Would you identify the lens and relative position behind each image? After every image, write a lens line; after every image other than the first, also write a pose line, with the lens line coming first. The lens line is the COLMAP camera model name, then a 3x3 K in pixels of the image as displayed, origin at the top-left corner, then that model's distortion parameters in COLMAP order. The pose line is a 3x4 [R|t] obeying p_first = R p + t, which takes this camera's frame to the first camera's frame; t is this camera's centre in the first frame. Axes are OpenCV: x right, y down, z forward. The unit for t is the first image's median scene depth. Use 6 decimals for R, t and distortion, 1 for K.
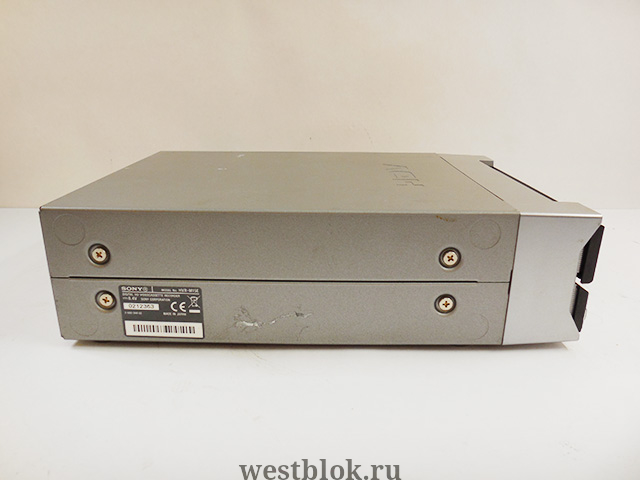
lens RADIAL K [[489.2, 0, 320.0], [0, 489.2, 240.0], [0, 0, 1]] dist [-0.061337, 0.050199]
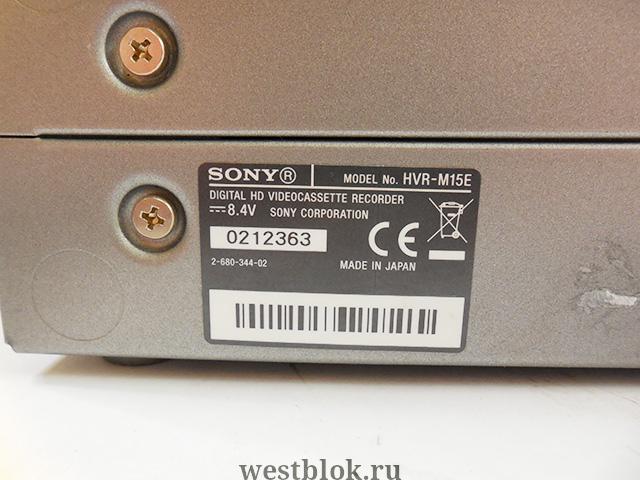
lens RADIAL K [[489.2, 0, 320.0], [0, 489.2, 240.0], [0, 0, 1]] dist [-0.061337, 0.050199]
pose [[0.999520, 0.001328, -0.030964, -0.325751], [-0.004989, 0.992946, -0.118466, 0.172676], [0.030588, 0.118563, 0.992475, 0.697253]]
